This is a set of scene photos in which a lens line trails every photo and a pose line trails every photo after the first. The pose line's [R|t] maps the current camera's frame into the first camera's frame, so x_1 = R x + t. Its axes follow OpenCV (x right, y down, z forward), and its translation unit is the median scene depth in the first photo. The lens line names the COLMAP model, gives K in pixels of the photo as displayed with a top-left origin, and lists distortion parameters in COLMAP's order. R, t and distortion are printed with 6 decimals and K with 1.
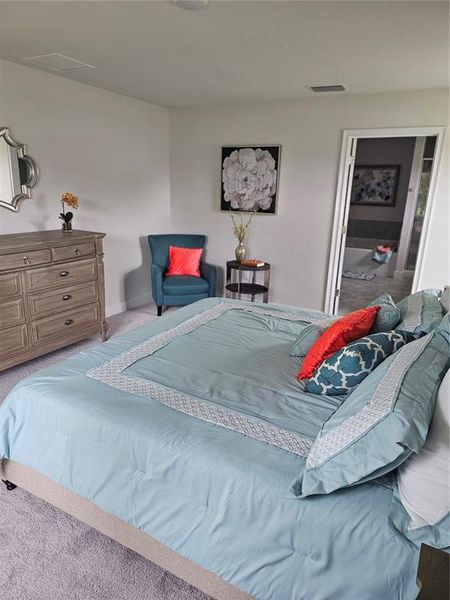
lens RADIAL K [[393.6, 0, 223.6], [0, 393.6, 301.0], [0, 0, 1]] dist [0.039670, -0.001212]
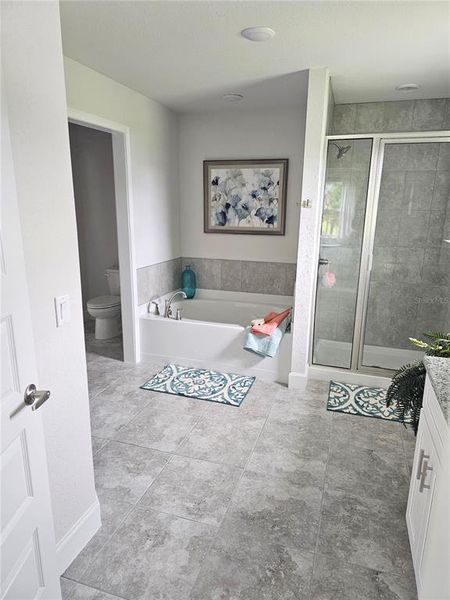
lens RADIAL K [[393.6, 0, 225.4], [0, 393.6, 300.4], [0, 0, 1]] dist [0.039670, -0.001212]
pose [[0.982240, -0.050455, 0.180719, 0.246061], [0.061174, 0.996652, -0.054238, -0.124880], [-0.177378, 0.064330, 0.982038, 0.489220]]
